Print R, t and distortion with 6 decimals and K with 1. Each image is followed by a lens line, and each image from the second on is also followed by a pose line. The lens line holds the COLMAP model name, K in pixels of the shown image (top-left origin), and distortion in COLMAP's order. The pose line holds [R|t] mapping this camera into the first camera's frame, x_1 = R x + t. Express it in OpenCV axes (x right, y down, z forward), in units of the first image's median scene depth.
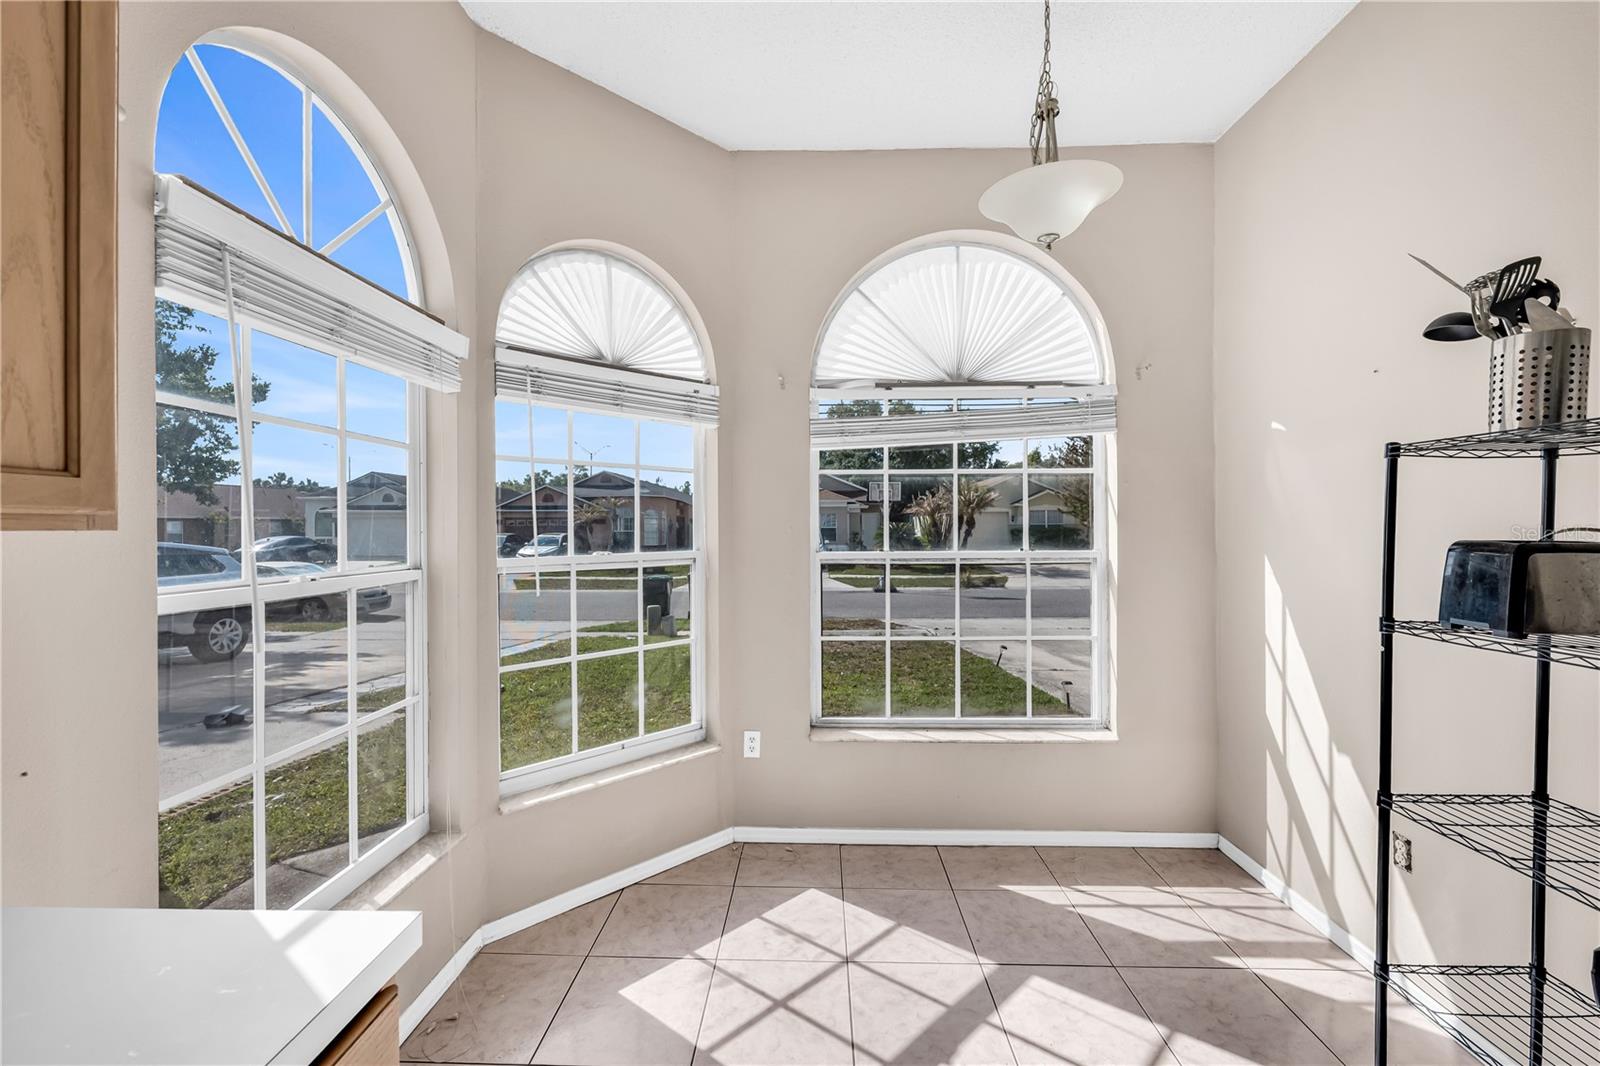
lens RADIAL K [[637.8, 0, 795.4], [0, 637.8, 531.2], [0, 0, 1]] dist [0.000042, 0.000180]
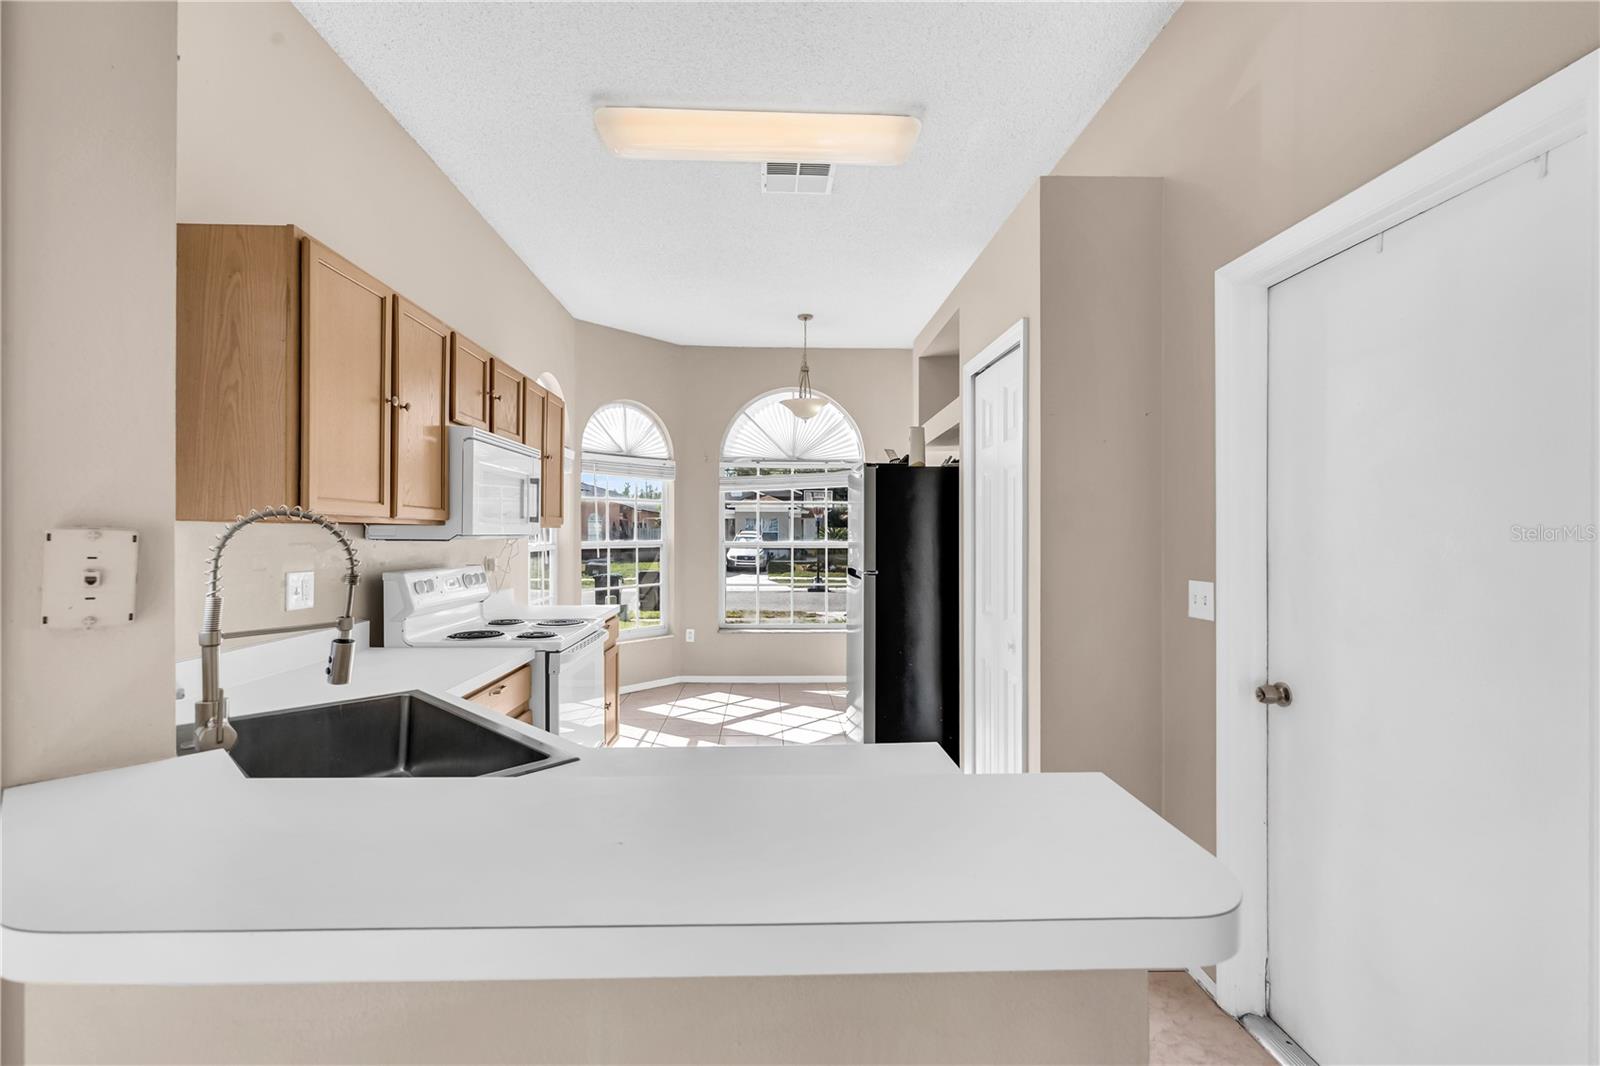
lens RADIAL K [[701.4, 0, 807.5], [0, 701.4, 532.0], [0, 0, 1]] dist [0.011733, -0.000677]
pose [[0.995353, 0.005616, 0.096131, 0.090619], [-0.004932, 0.999961, -0.007345, 0.017325], [-0.096169, 0.006837, 0.995342, -1.309025]]
